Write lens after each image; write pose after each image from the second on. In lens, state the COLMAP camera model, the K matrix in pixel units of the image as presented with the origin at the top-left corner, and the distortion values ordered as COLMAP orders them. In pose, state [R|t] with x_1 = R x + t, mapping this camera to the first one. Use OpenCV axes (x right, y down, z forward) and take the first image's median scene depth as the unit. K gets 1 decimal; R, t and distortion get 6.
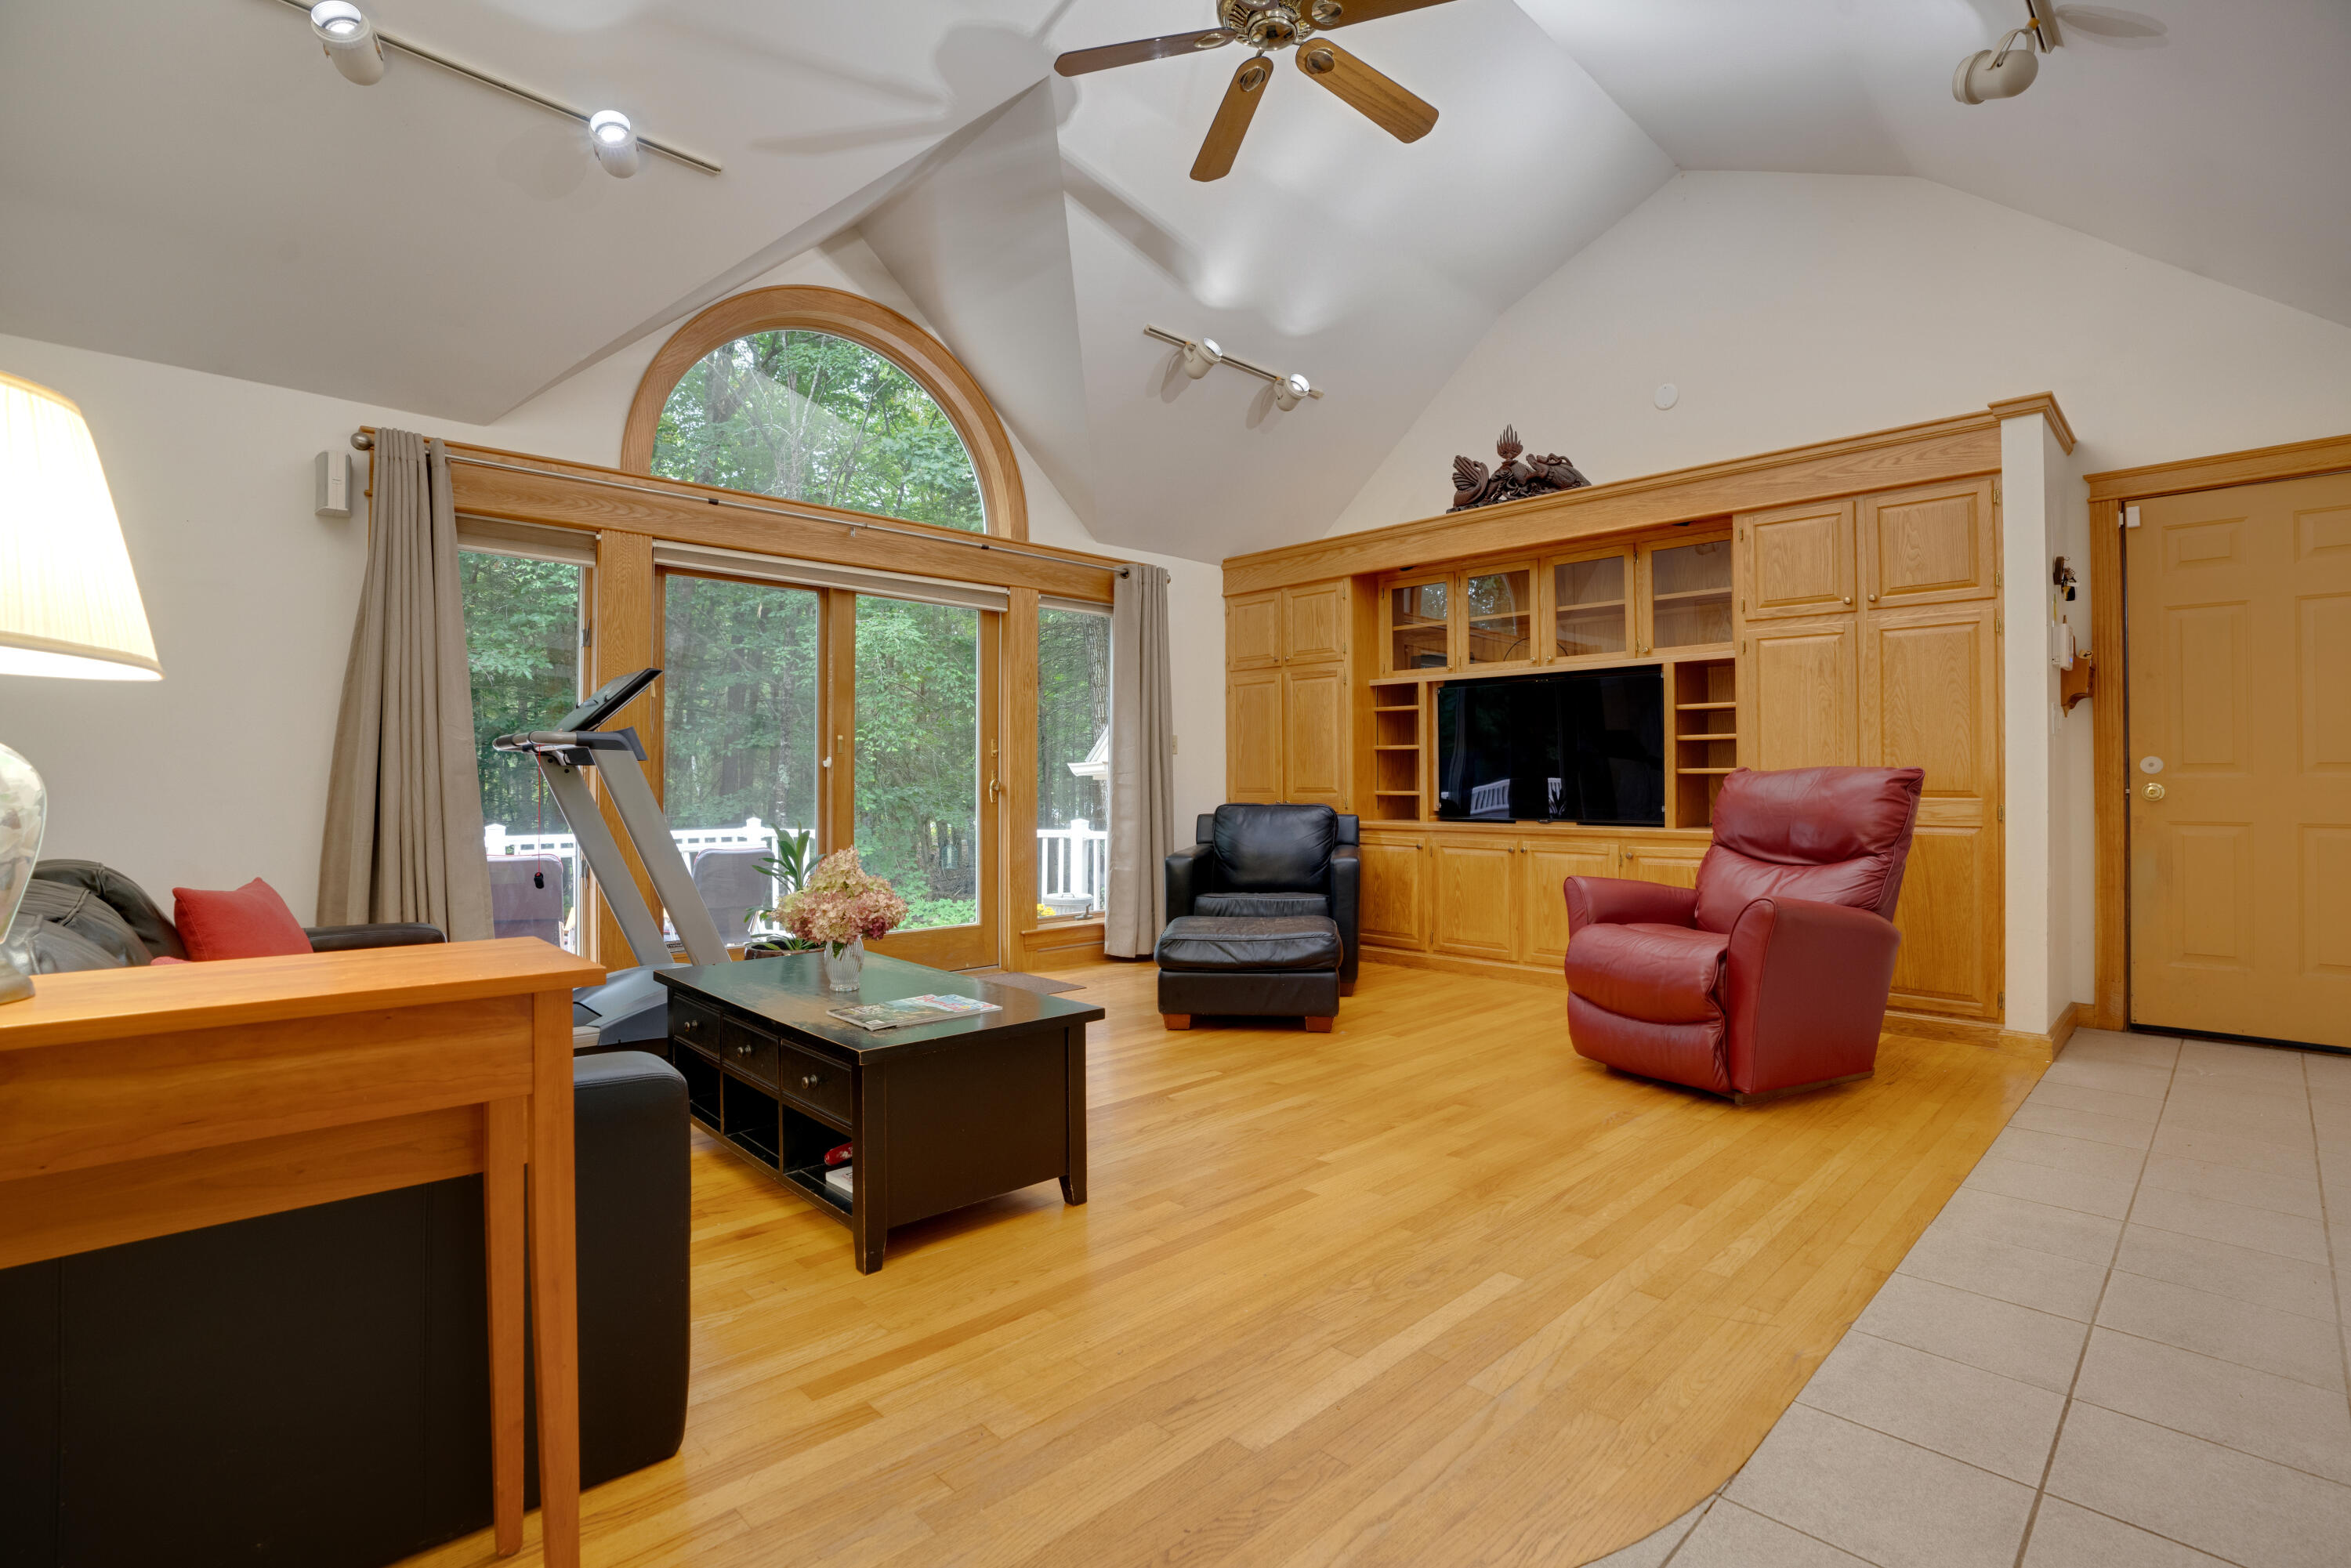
lens RADIAL K [[1079.9, 0, 1168.2], [0, 1079.9, 769.6], [0, 0, 1]] dist [-0.064723, 0.023413]
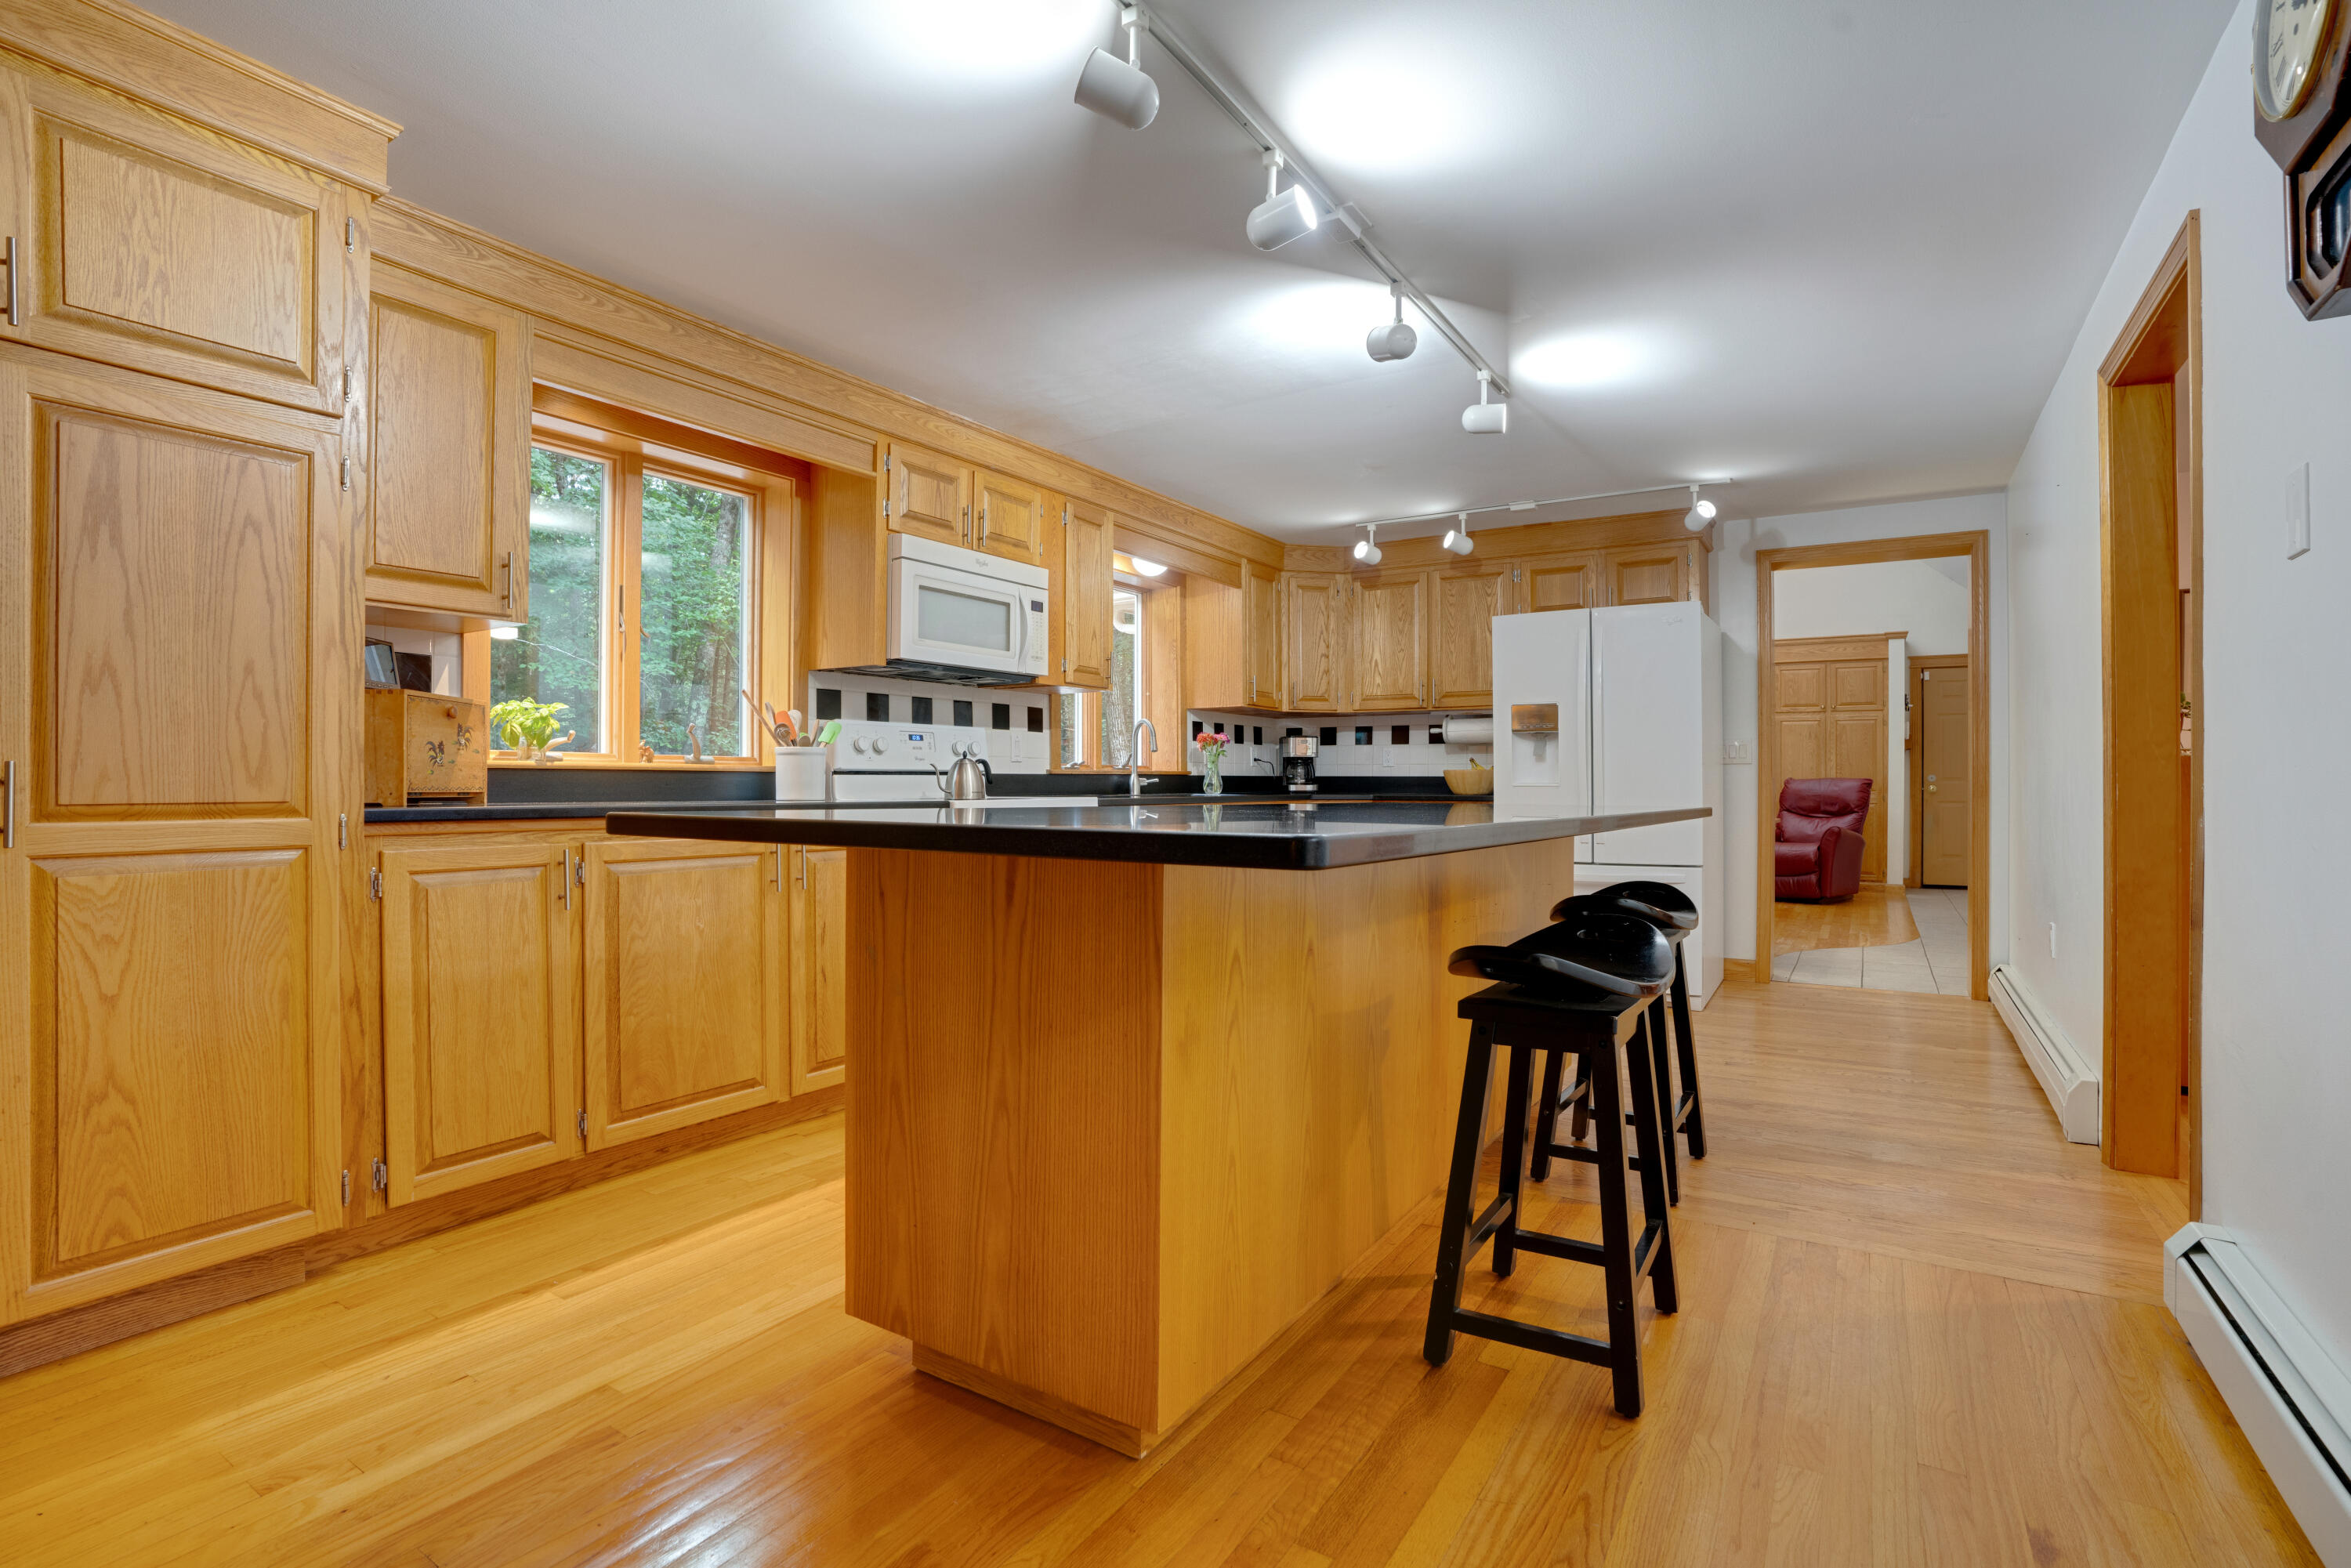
lens RADIAL K [[1079.9, 0, 1176.9], [0, 1079.9, 783.1], [0, 0, 1]] dist [-0.064723, 0.023413]
pose [[0.973073, 0.004224, 0.230458, -1.450910], [-0.006078, 0.999955, 0.007334, -0.000063], [-0.230417, -0.008538, 0.973055, -1.069809]]
